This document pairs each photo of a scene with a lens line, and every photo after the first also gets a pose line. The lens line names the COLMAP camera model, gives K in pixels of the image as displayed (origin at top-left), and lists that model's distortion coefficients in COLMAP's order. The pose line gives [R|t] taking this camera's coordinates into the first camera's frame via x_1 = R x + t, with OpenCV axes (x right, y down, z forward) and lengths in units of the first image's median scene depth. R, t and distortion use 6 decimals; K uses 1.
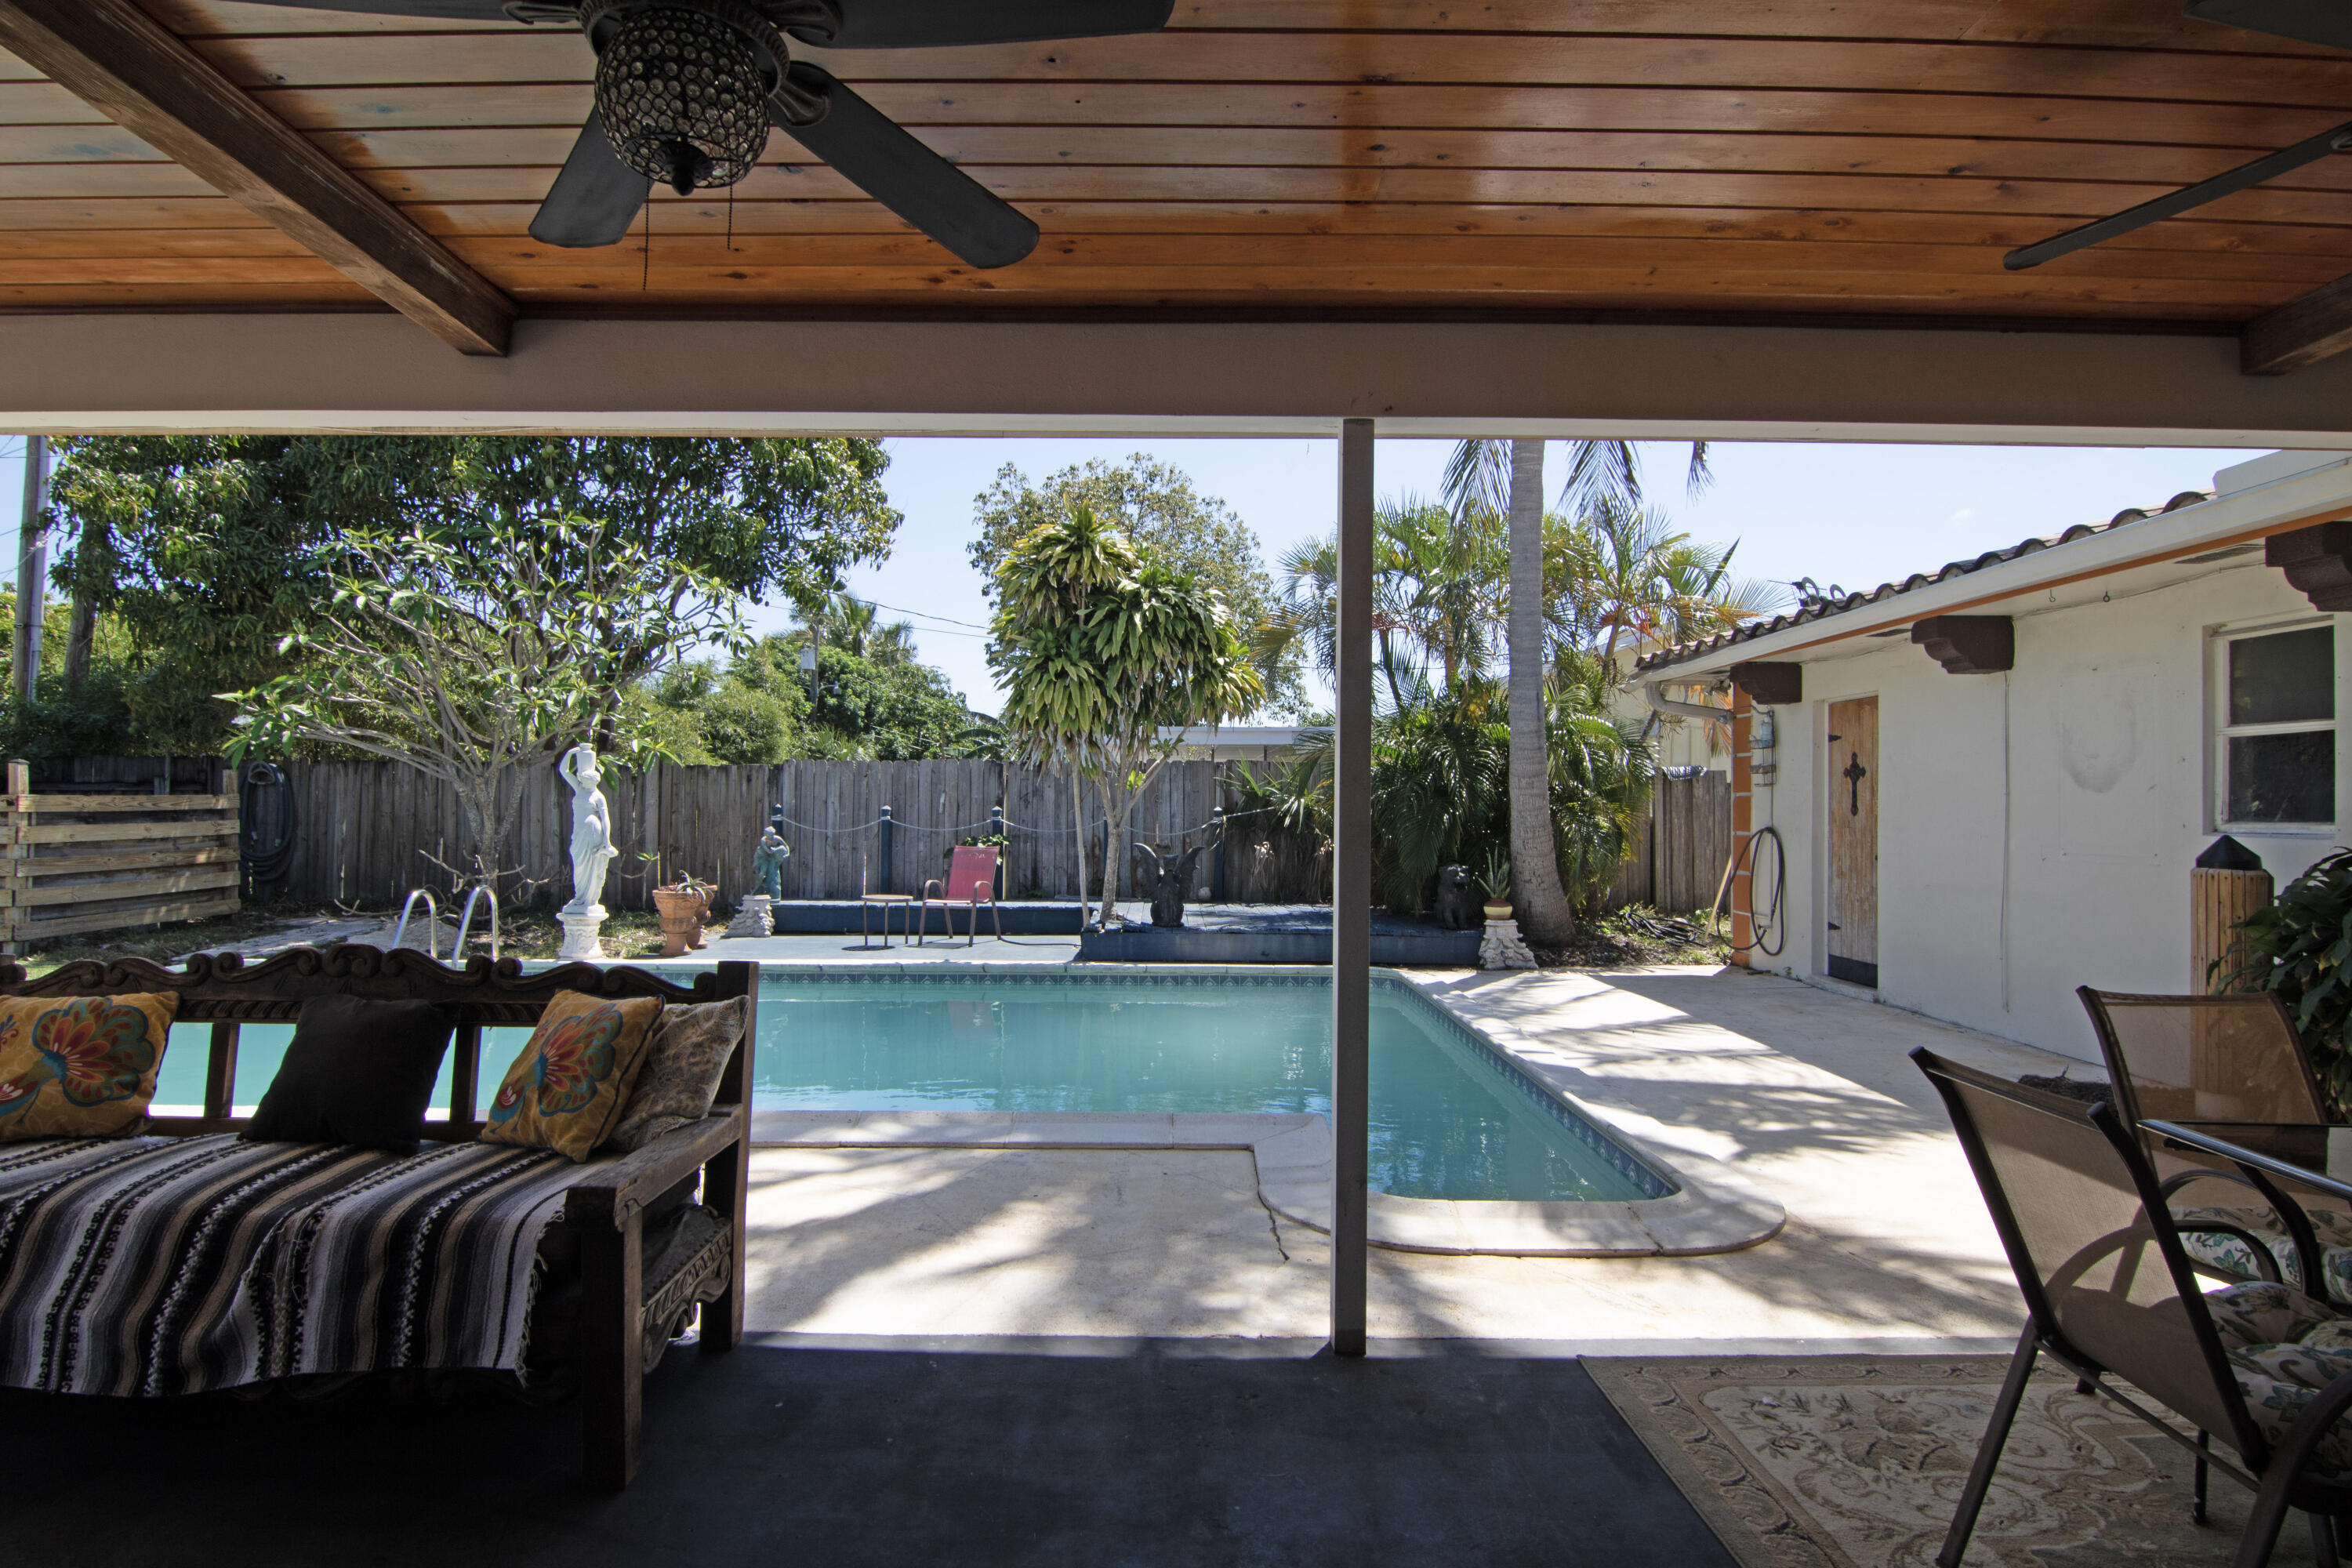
lens RADIAL K [[1226.5, 0, 1177.7], [0, 1226.5, 796.7], [0, 0, 1]] dist [-0.003366, -0.001126]
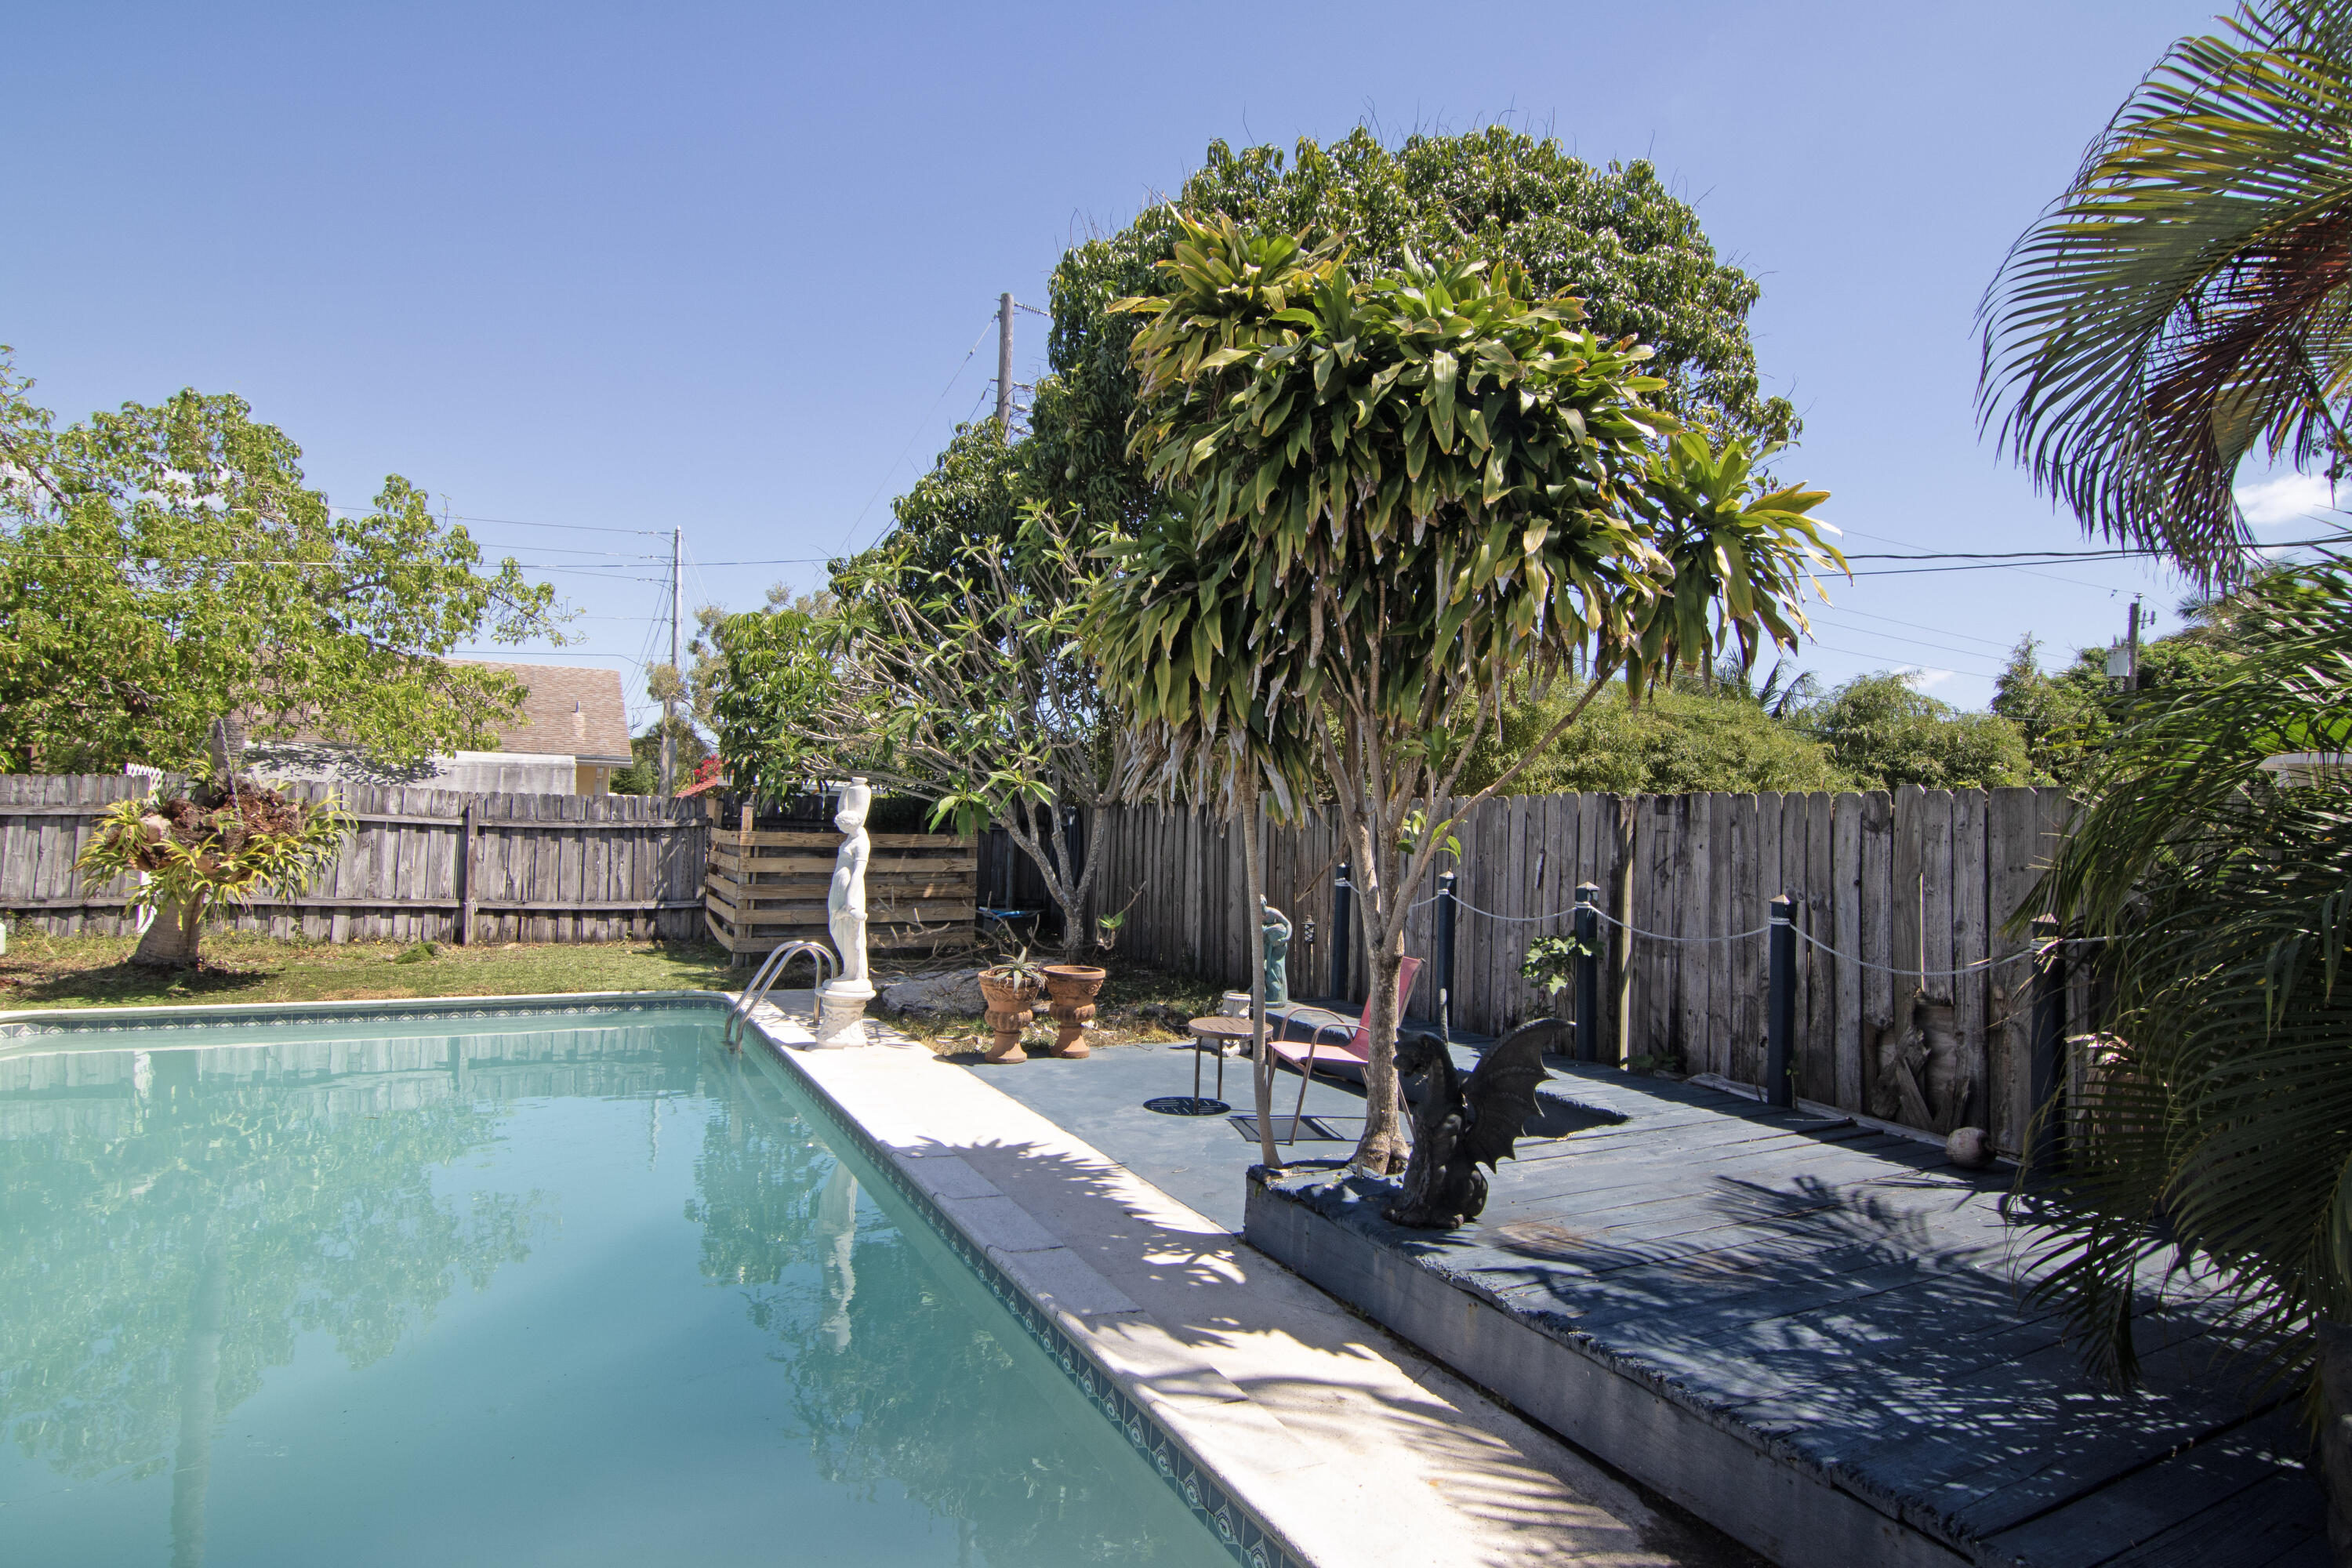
lens RADIAL K [[1191.8, 0, 1214.2], [0, 1191.8, 819.9], [0, 0, 1]] dist [-0.018609, -0.000607]
pose [[0.478880, 0.005139, -0.877865, 0.256624], [-0.022504, 0.999726, -0.006424, -0.013388], [0.877592, 0.022832, 0.478864, 0.718467]]
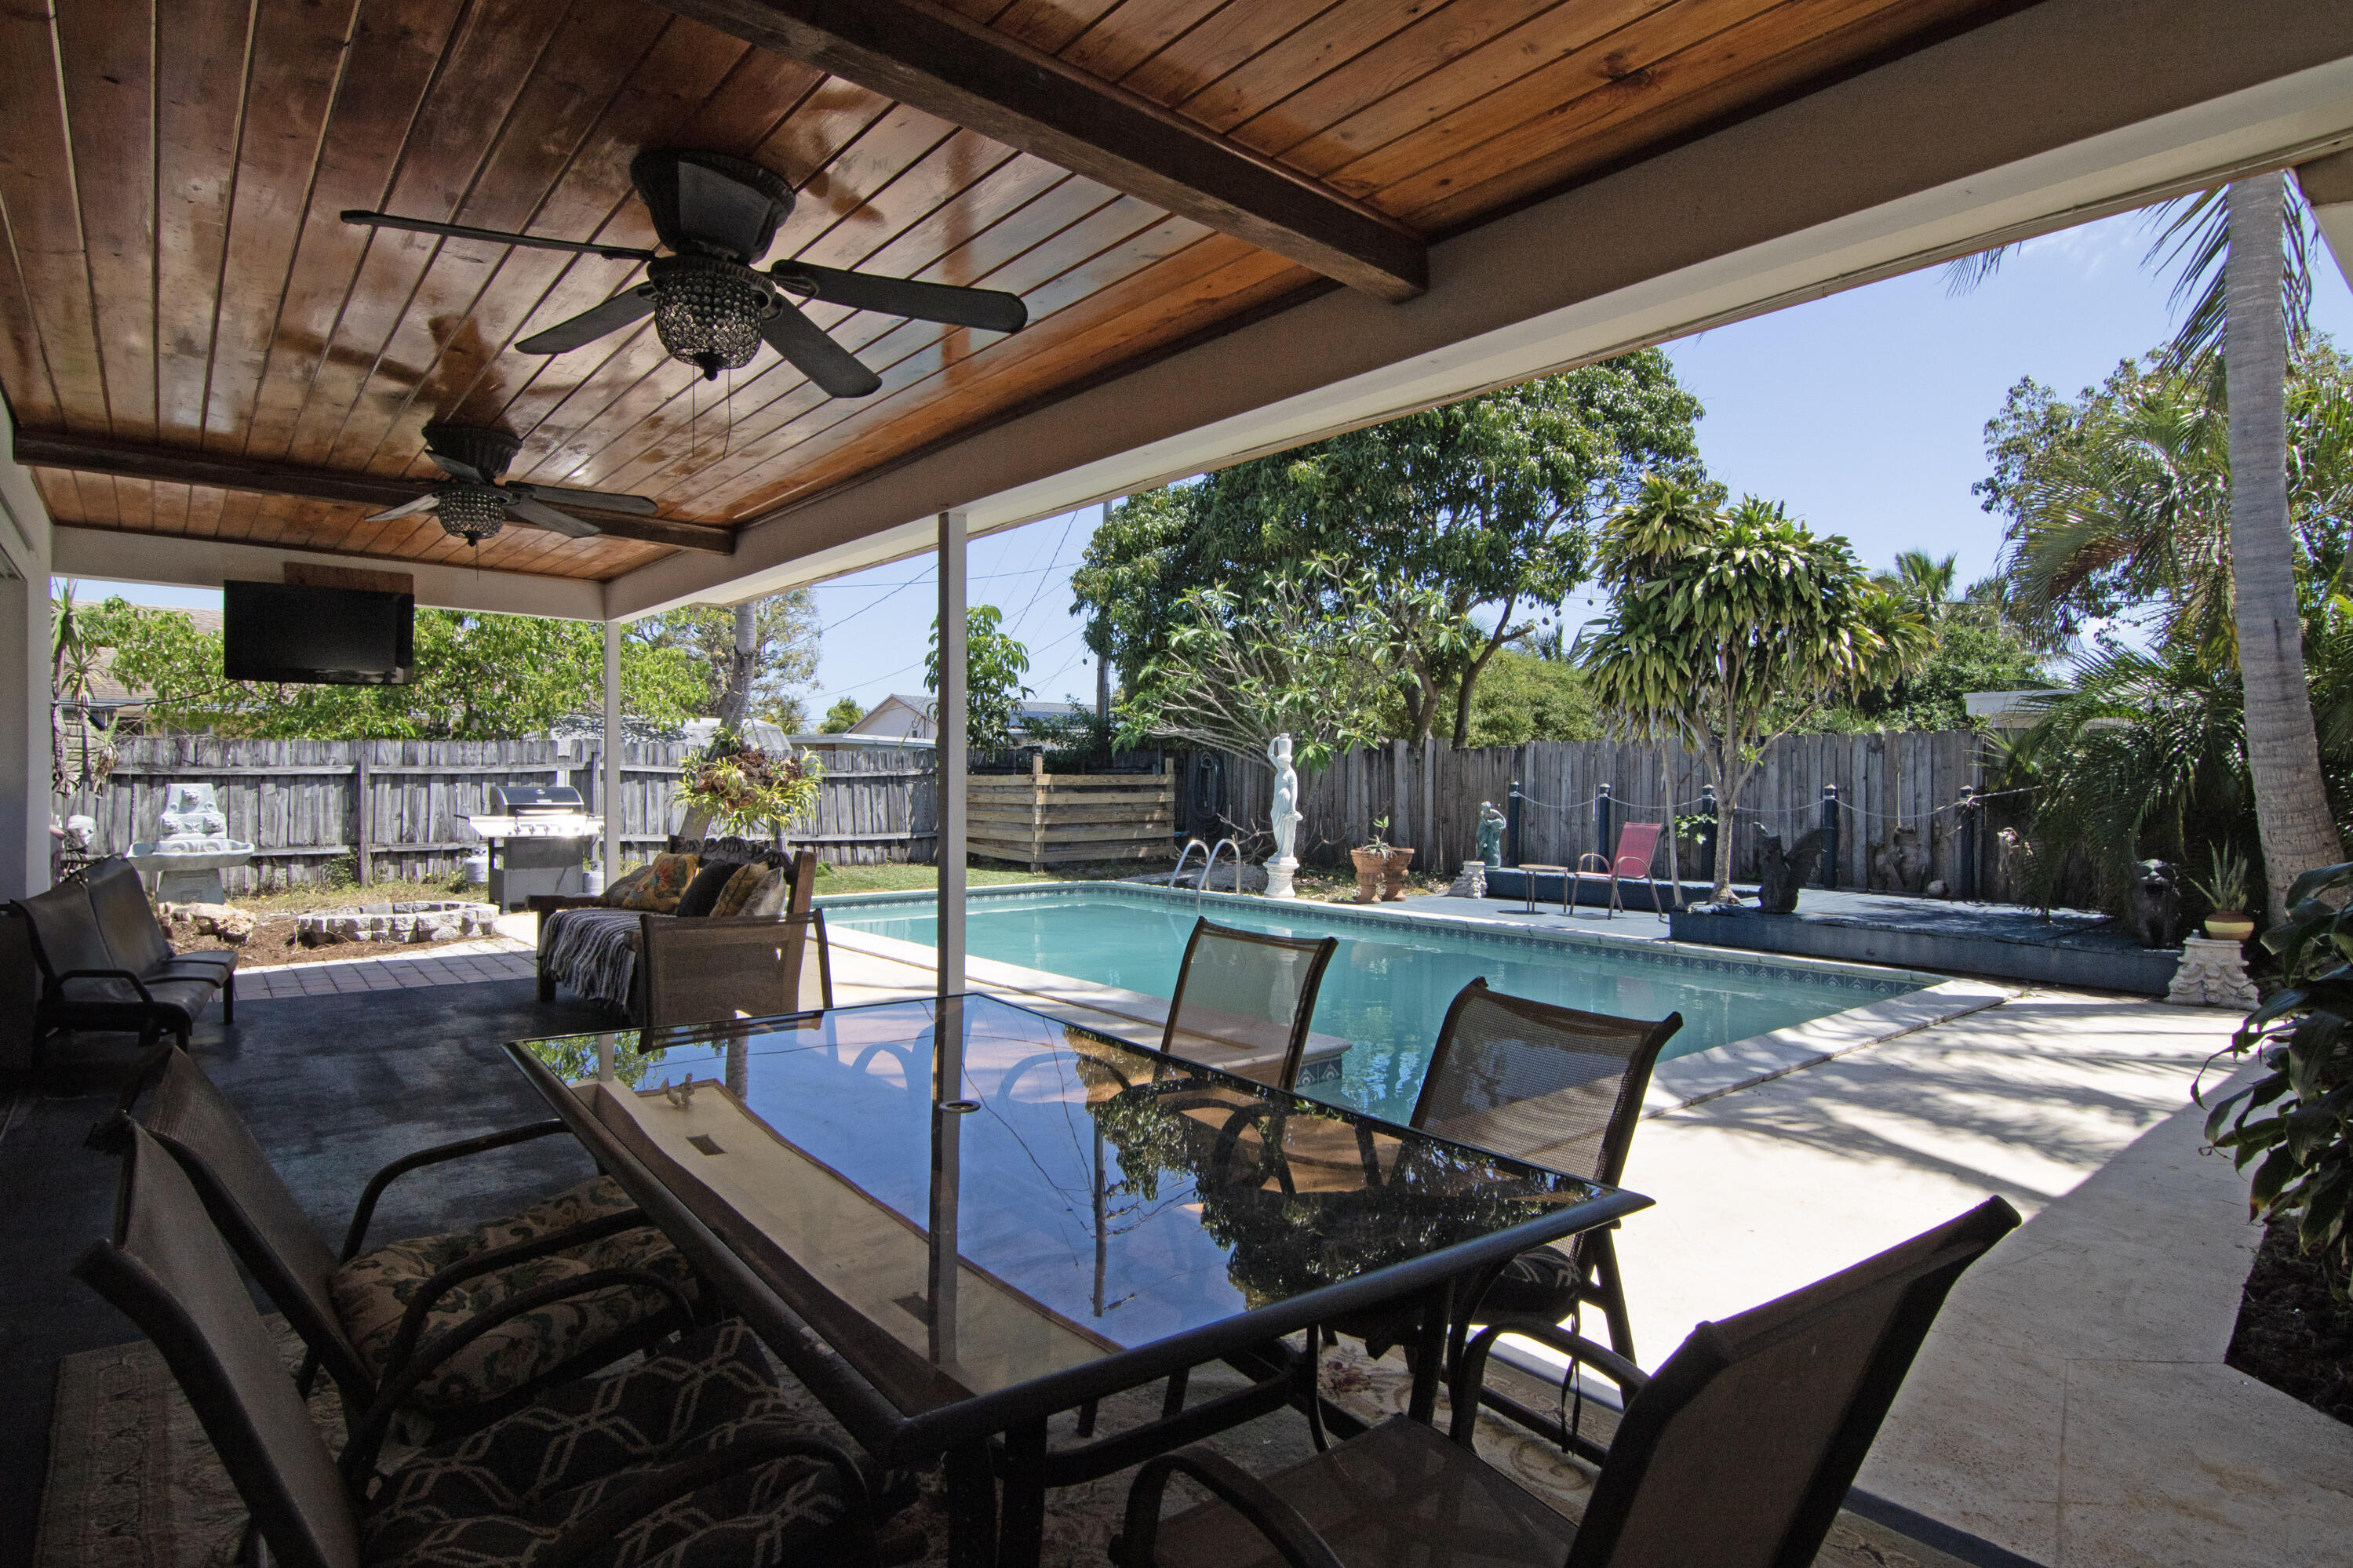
lens RADIAL K [[1226.8, 0, 1178.2], [0, 1226.8, 796.7], [0, 0, 1]] dist [-0.003366, -0.001126]
pose [[0.639598, 0.009098, -0.768656, 0.383413], [-0.000329, 0.999933, 0.011562, 0.007771], [0.768710, -0.007142, 0.639558, 0.066945]]
